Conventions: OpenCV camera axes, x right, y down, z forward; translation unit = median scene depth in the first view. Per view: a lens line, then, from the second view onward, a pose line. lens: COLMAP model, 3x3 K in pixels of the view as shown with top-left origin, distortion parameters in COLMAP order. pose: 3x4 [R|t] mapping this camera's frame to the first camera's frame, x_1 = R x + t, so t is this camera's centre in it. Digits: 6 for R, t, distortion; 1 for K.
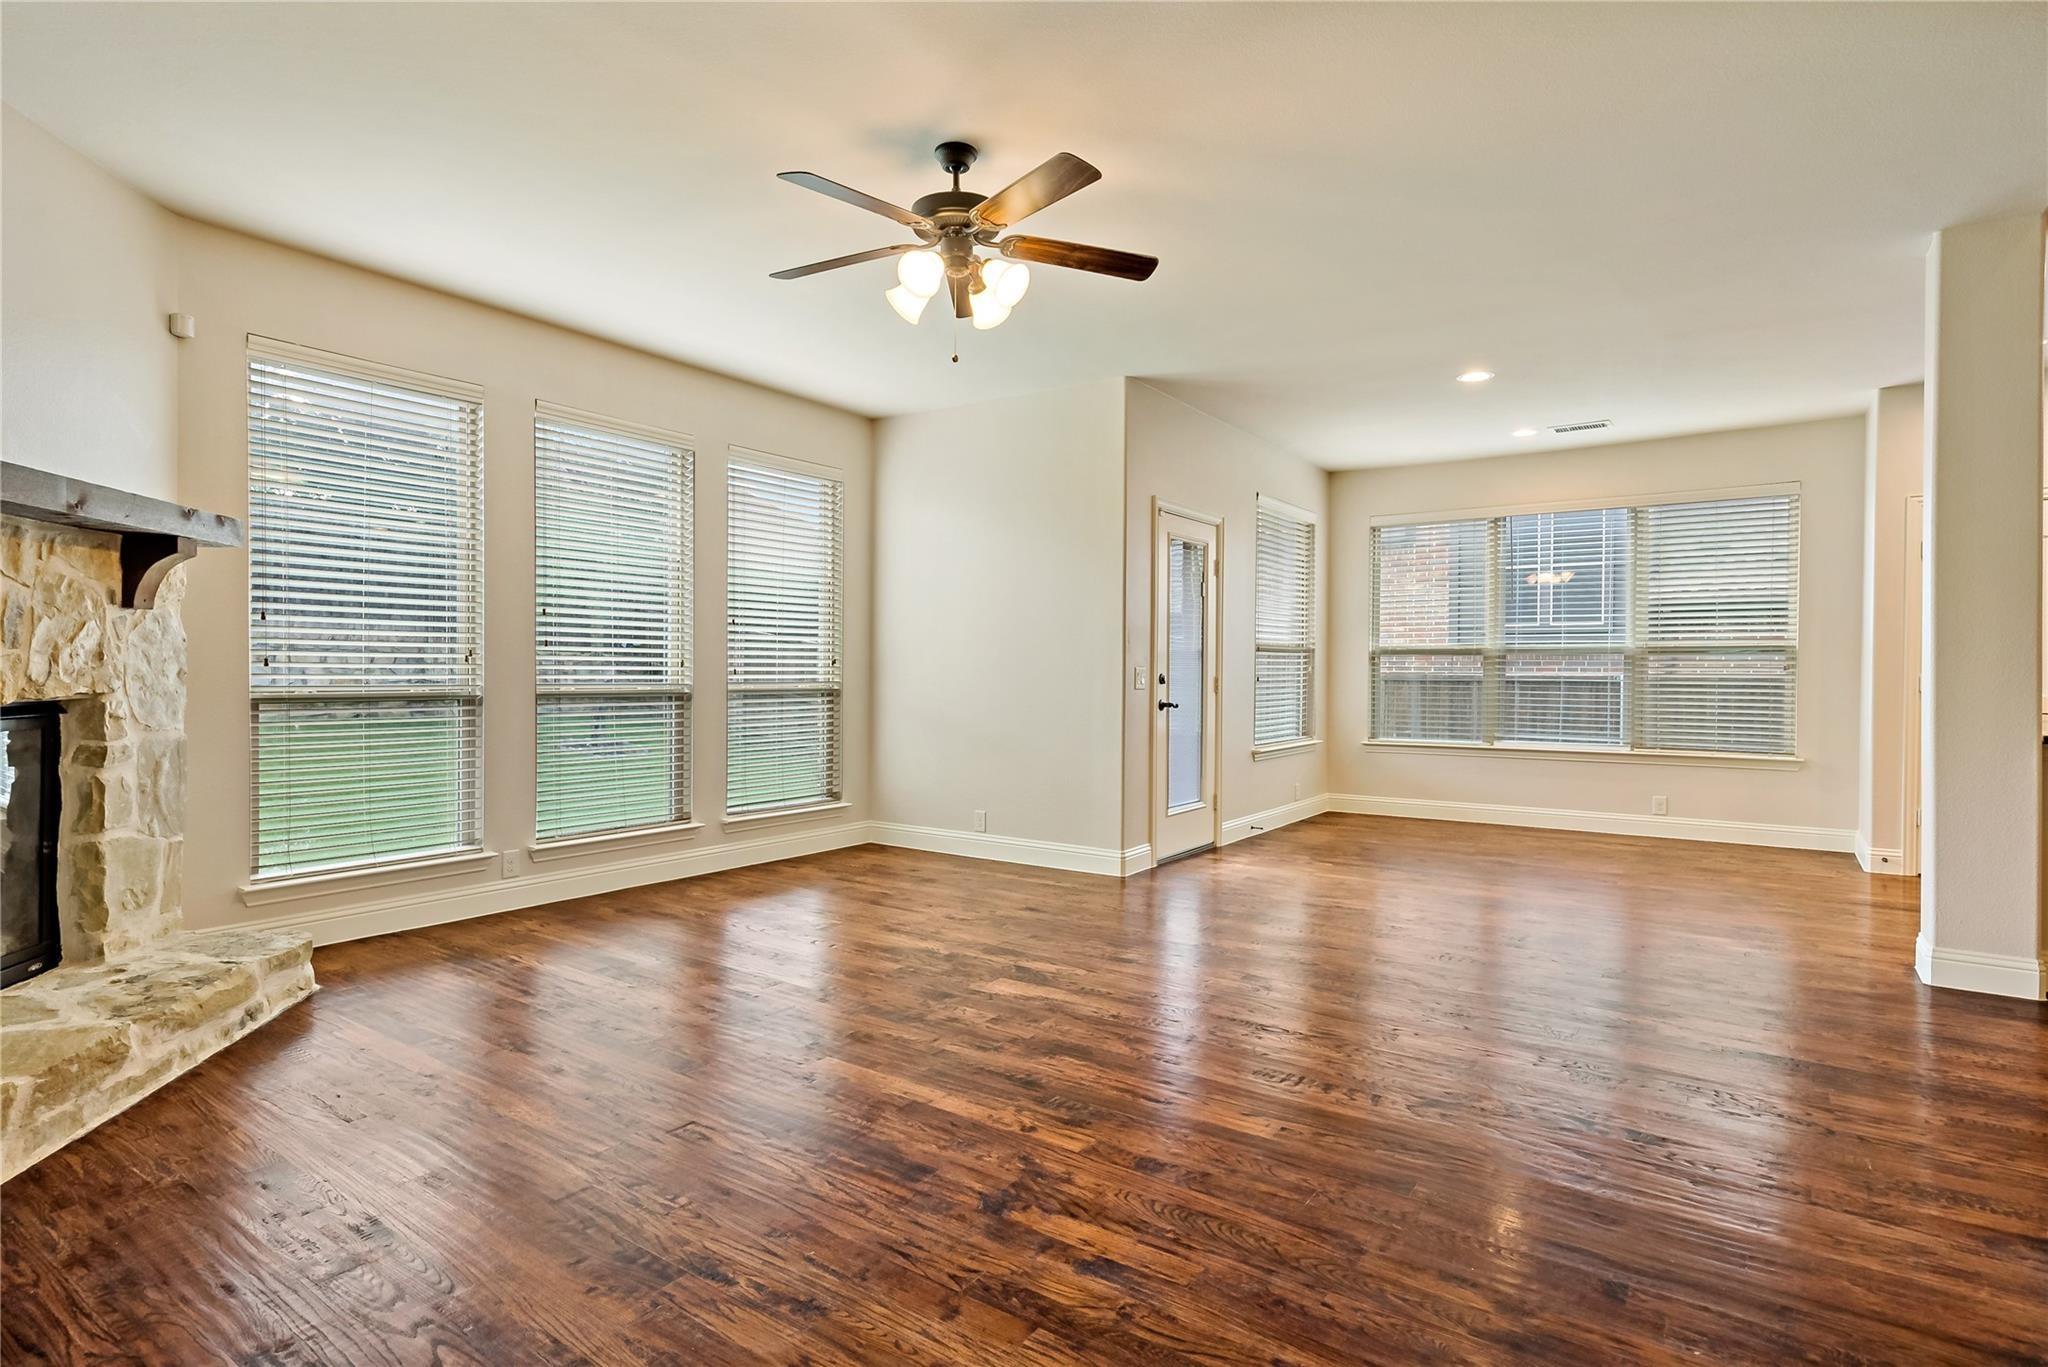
lens RADIAL K [[1061.8, 0, 1022.7], [0, 1061.8, 673.9], [0, 0, 1]] dist [0.000607, 0.000520]
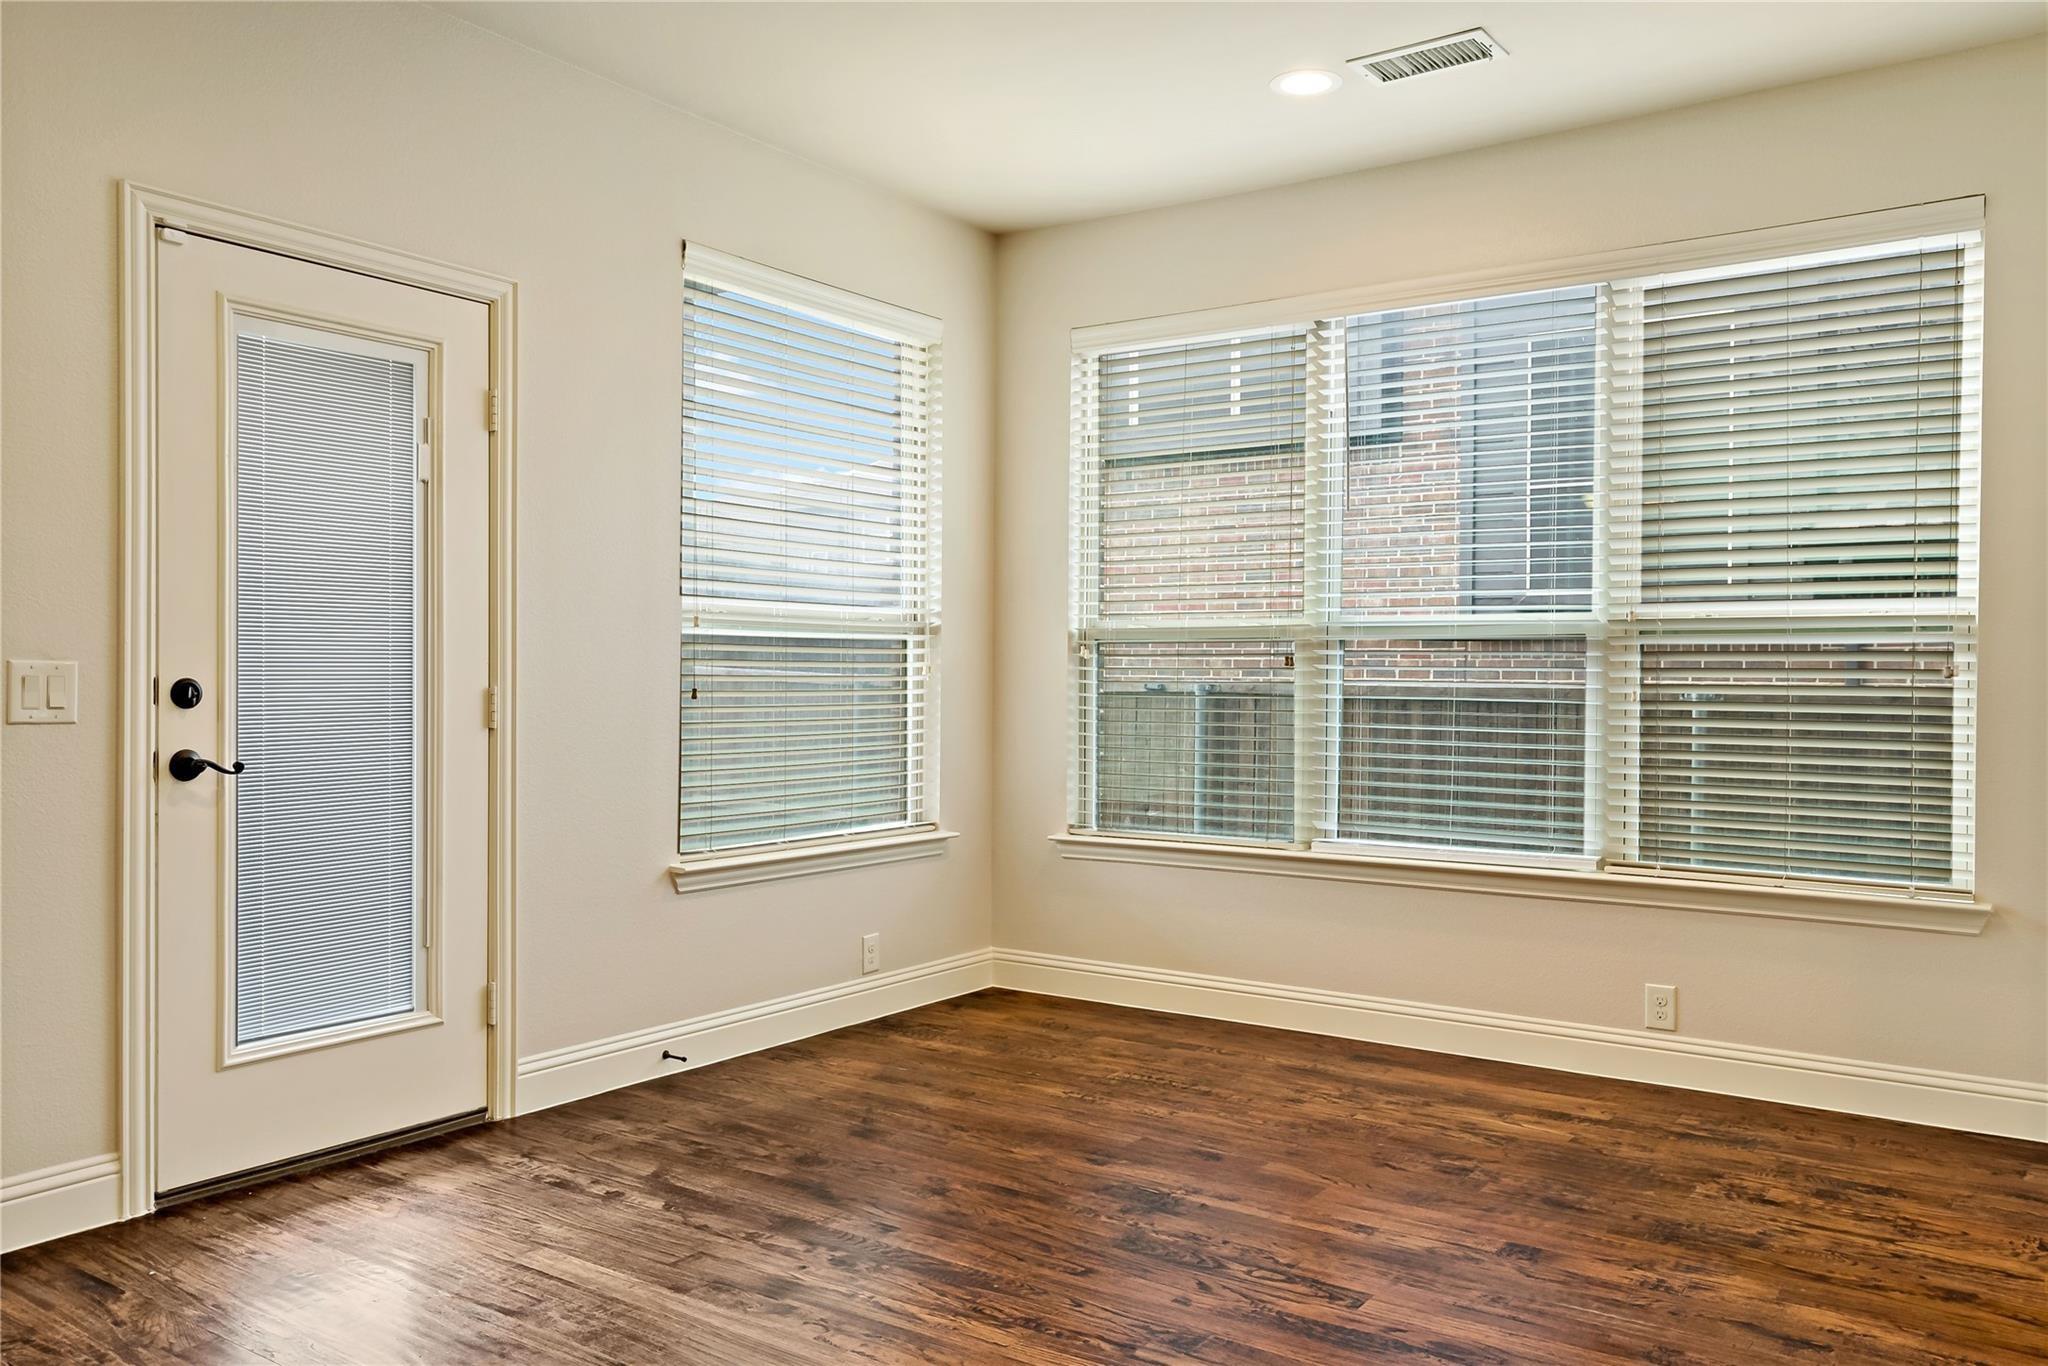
lens RADIAL K [[1553.6, 0, 1029.4], [0, 1553.6, 685.3], [0, 0, 1]] dist [0.003835, 0.002728]
pose [[0.999991, 0.003740, -0.002204, 0.379833], [-0.003739, 0.999993, 0.000745, 0.000724], [0.002207, -0.000736, 0.999997, 0.423702]]
